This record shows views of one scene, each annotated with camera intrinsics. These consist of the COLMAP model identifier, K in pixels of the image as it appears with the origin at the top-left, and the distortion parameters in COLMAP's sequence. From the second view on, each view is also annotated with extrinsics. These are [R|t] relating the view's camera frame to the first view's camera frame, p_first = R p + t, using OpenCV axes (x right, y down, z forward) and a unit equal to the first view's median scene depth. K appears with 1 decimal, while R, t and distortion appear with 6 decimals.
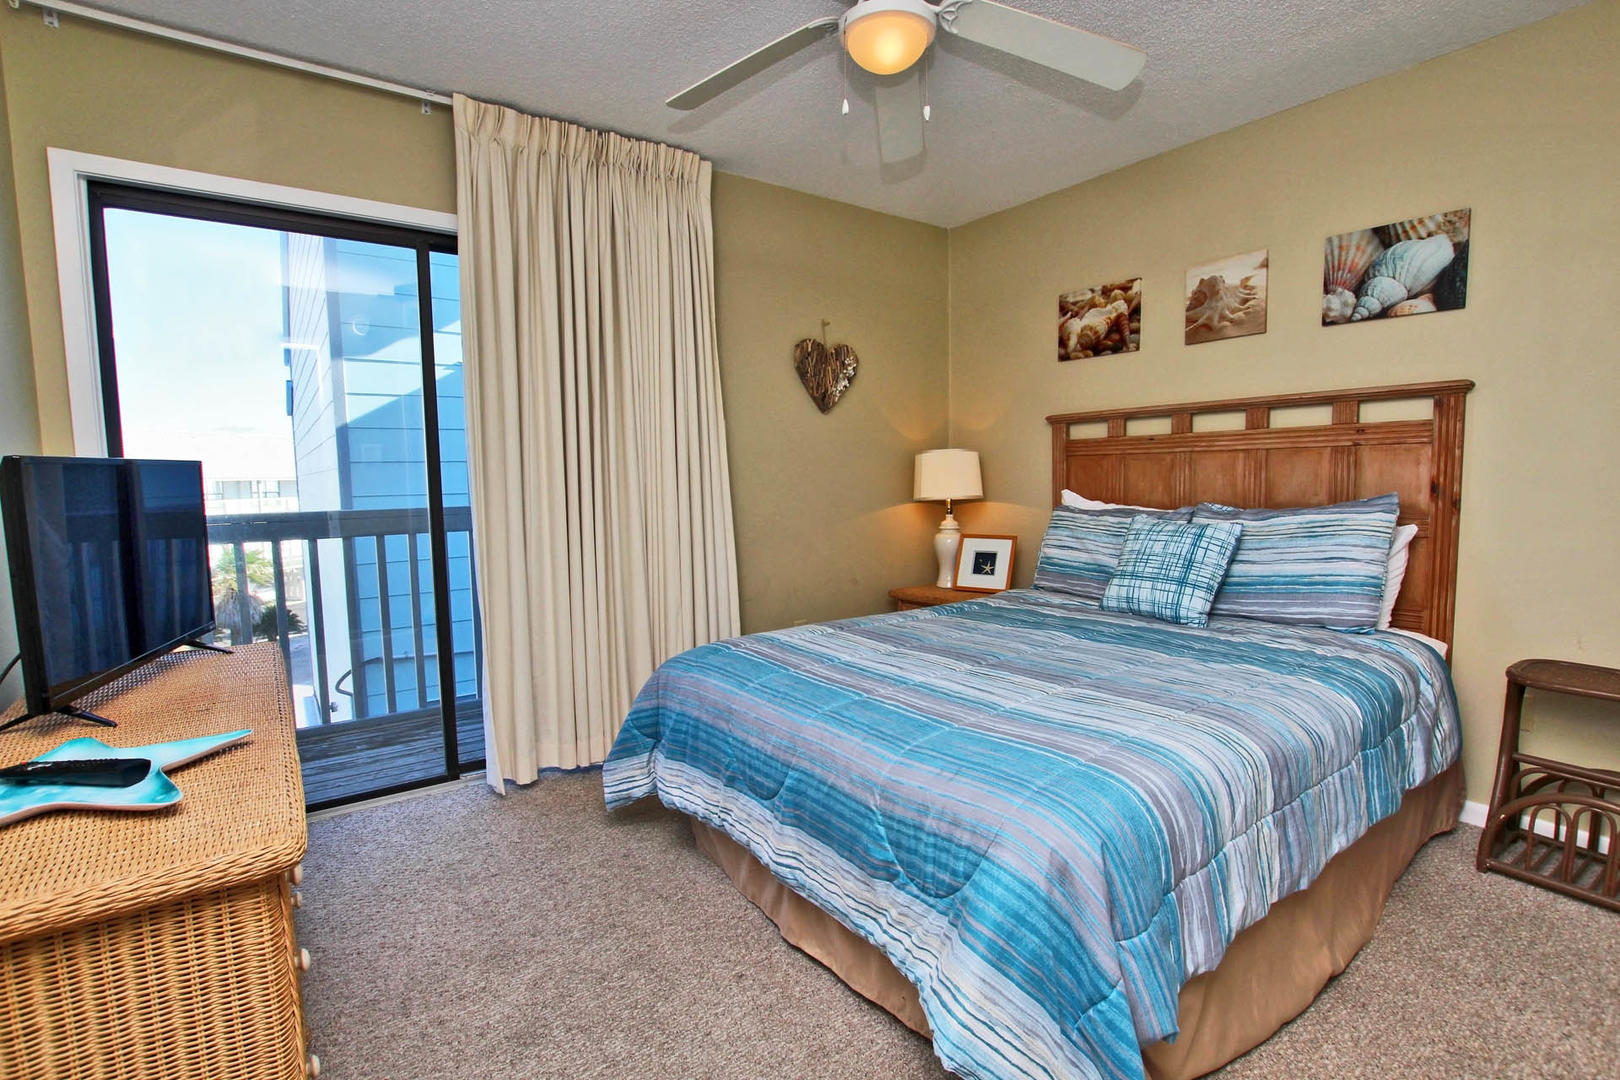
lens RADIAL K [[761.7, 0, 810.0], [0, 761.7, 540.0], [0, 0, 1]] dist [-0.021922, 0.001338]
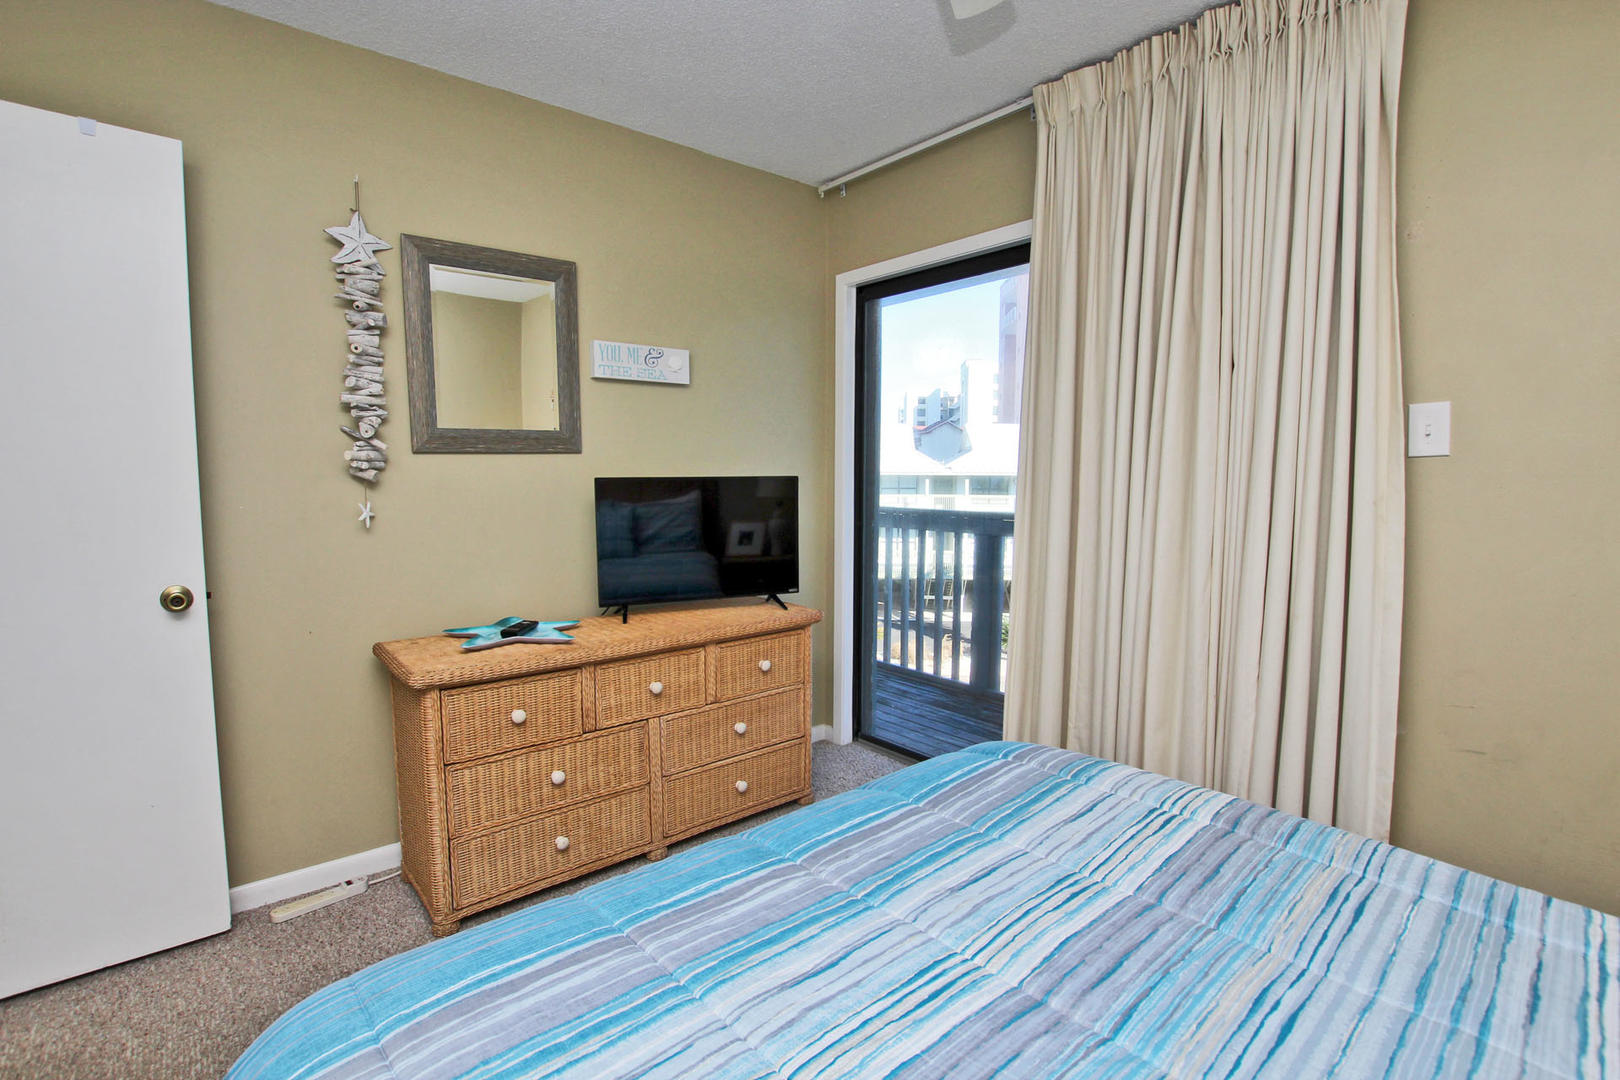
lens RADIAL K [[738.1, 0, 803.3], [0, 738.1, 558.3], [0, 0, 1]] dist [-0.030543, 0.000225]
pose [[0.098489, 0.128438, -0.986815, 0.548172], [-0.091264, 0.988623, 0.119565, -0.106916], [0.990944, 0.078284, 0.109091, 0.753665]]
